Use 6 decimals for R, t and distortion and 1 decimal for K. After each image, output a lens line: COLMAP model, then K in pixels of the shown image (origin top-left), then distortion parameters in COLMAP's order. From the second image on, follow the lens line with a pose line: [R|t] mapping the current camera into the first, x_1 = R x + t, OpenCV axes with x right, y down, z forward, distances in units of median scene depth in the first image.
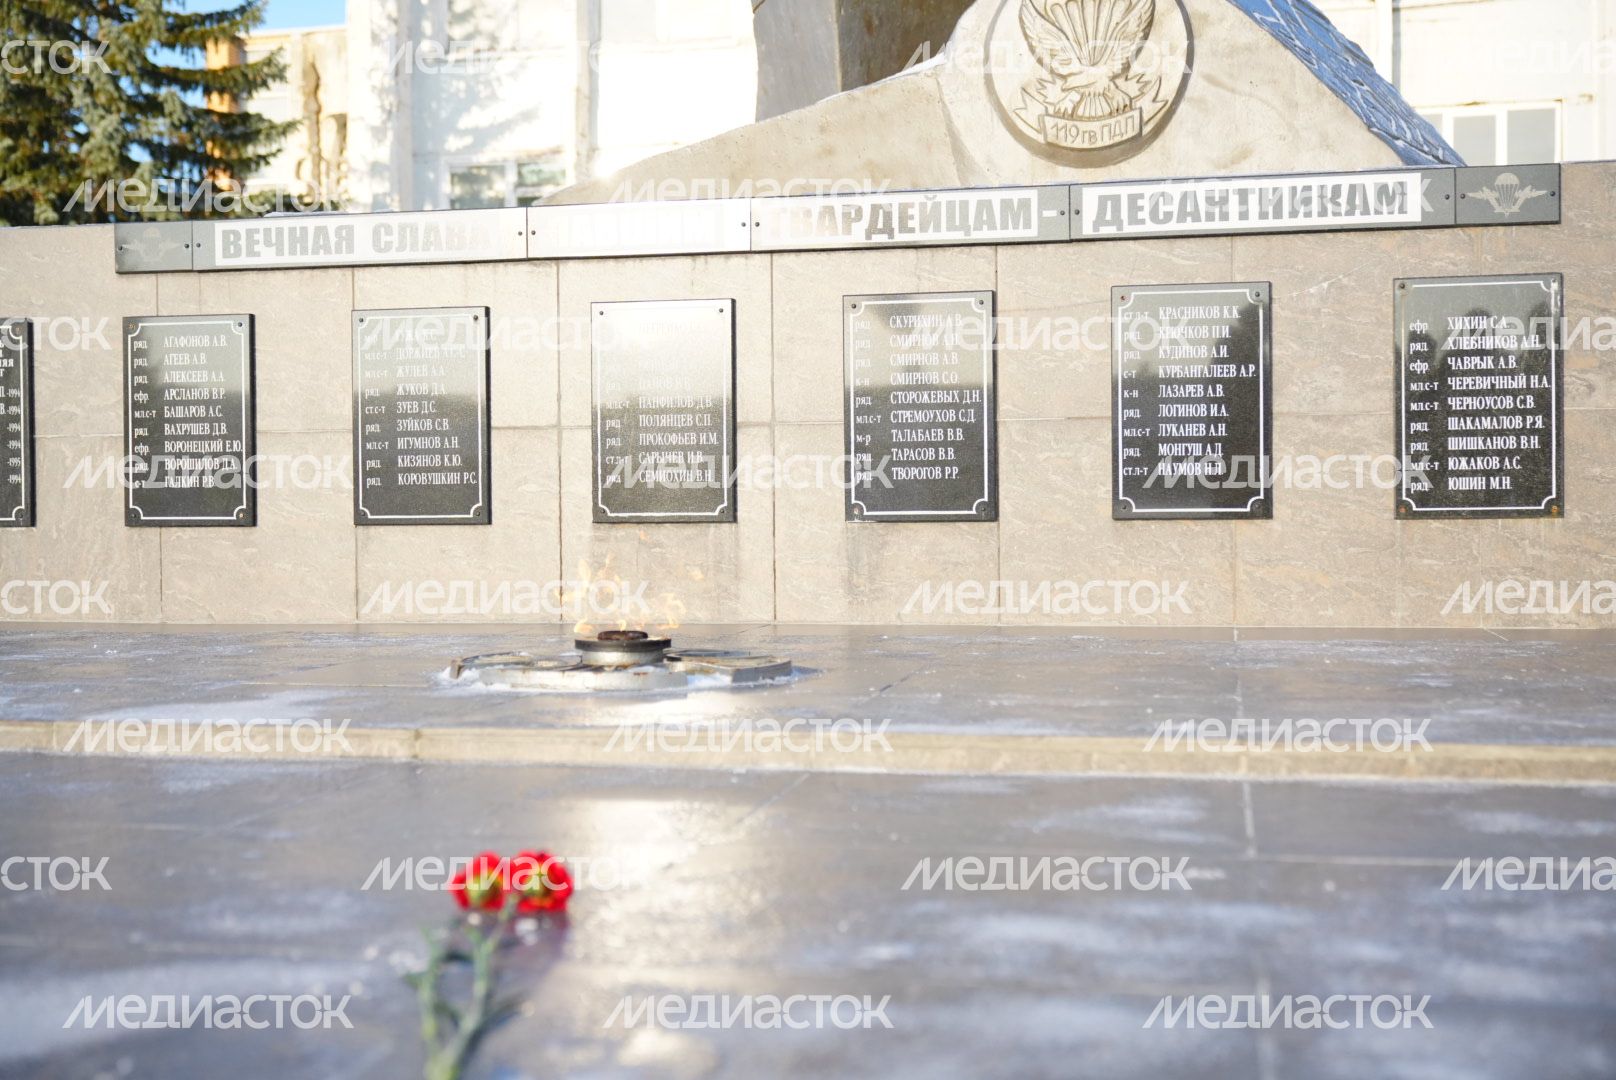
lens RADIAL K [[2030.9, 0, 802.4], [0, 2030.9, 535.3], [0, 0, 1]] dist [0.004217, -0.020405]
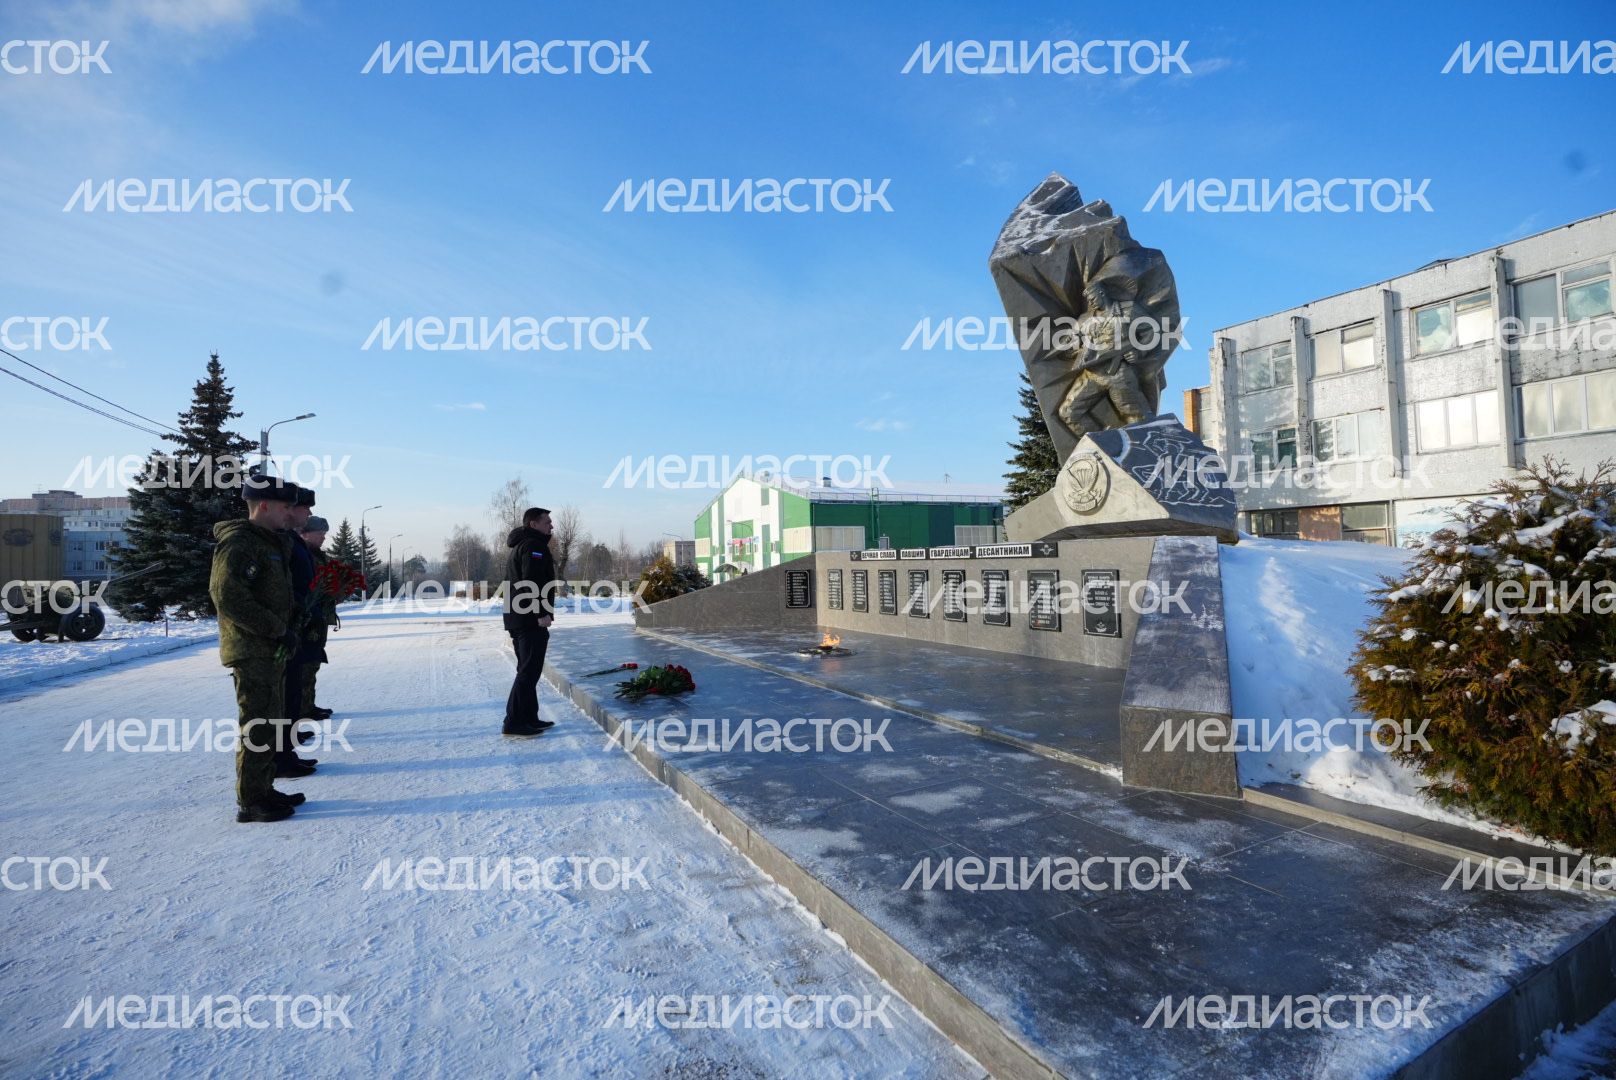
lens RADIAL K [[731.6, 0, 808.0], [0, 731.6, 540.0], [0, 0, 1]] dist [-0.007811, 0.004418]
pose [[0.633917, -0.027840, -0.772900, 1.160173], [0.011141, 0.999577, -0.026867, -0.153302], [0.773320, 0.008420, 0.633959, -0.276872]]
